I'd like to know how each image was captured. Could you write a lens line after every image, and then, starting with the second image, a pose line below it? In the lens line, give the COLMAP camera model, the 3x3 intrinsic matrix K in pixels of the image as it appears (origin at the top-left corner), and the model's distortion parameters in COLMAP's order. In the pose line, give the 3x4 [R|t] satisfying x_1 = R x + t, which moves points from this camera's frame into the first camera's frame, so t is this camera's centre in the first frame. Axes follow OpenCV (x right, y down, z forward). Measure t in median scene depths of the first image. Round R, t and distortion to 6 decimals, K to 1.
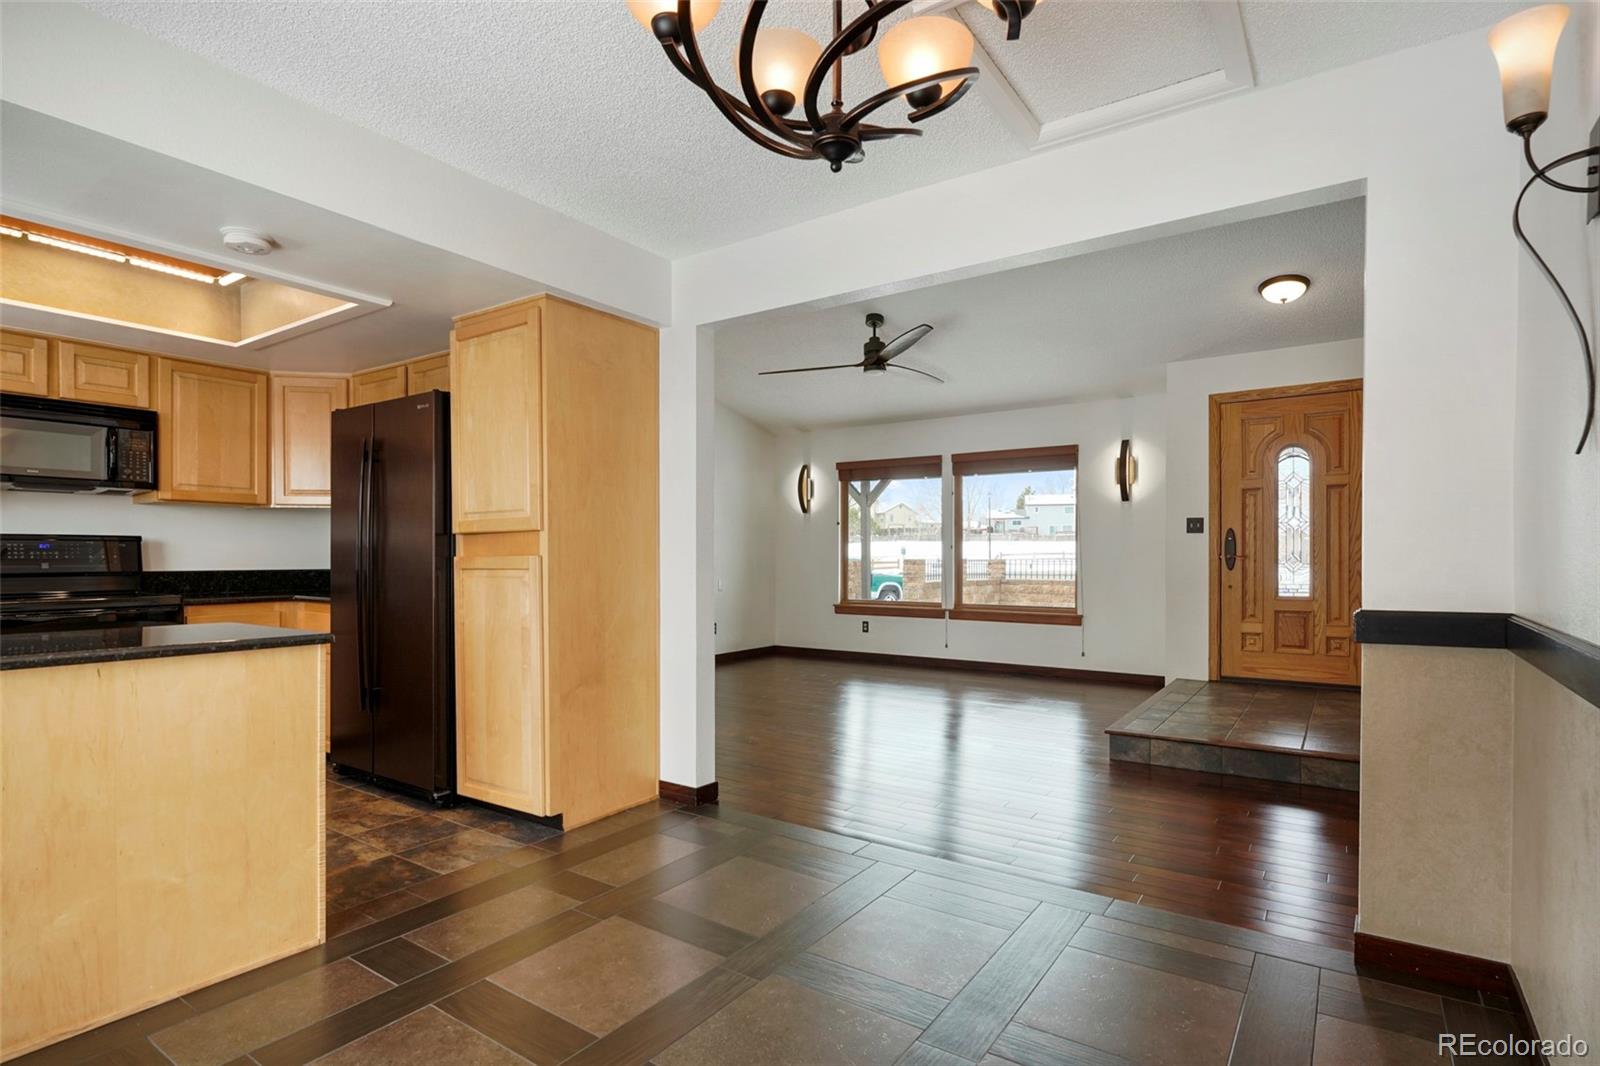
lens RADIAL K [[810.7, 0, 793.7], [0, 810.7, 556.9], [0, 0, 1]] dist [-0.001701, -0.000259]
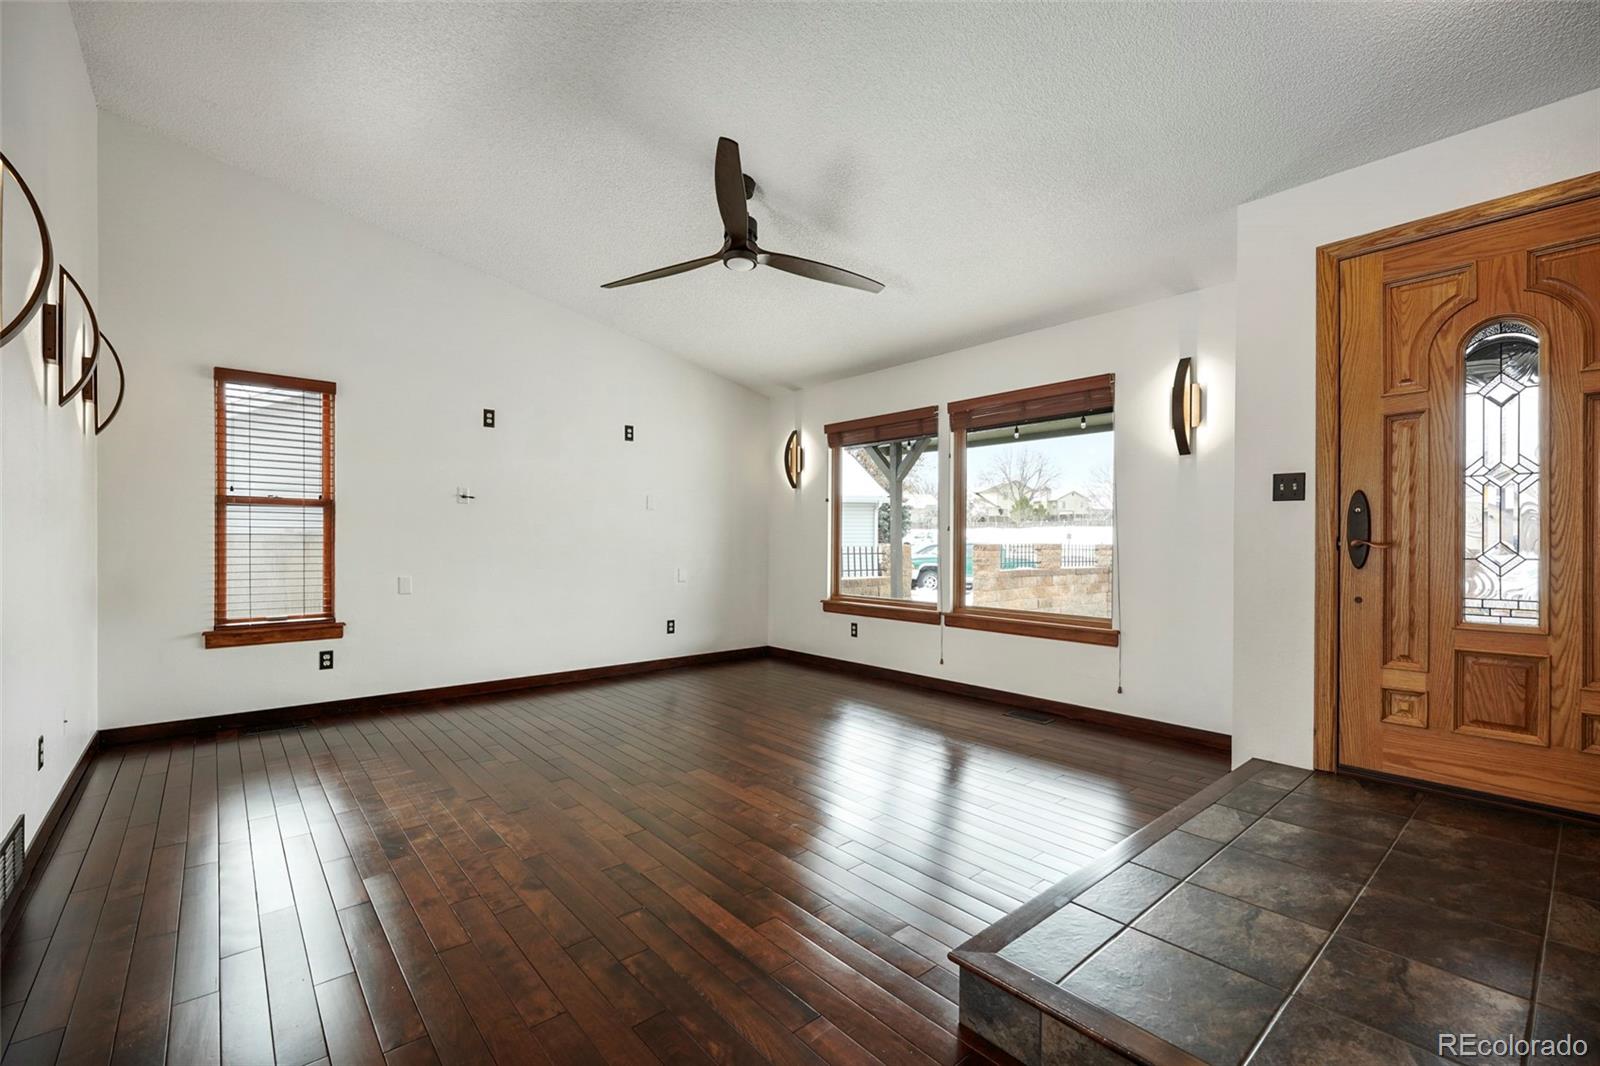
lens RADIAL K [[691.8, 0, 815.0], [0, 691.8, 541.7], [0, 0, 1]] dist [-0.000832, -0.000435]
pose [[0.970646, 0.002575, -0.240497, 0.260988], [-0.002259, 0.999996, 0.001590, -0.001183], [0.240501, -0.001000, 0.970648, 0.409410]]
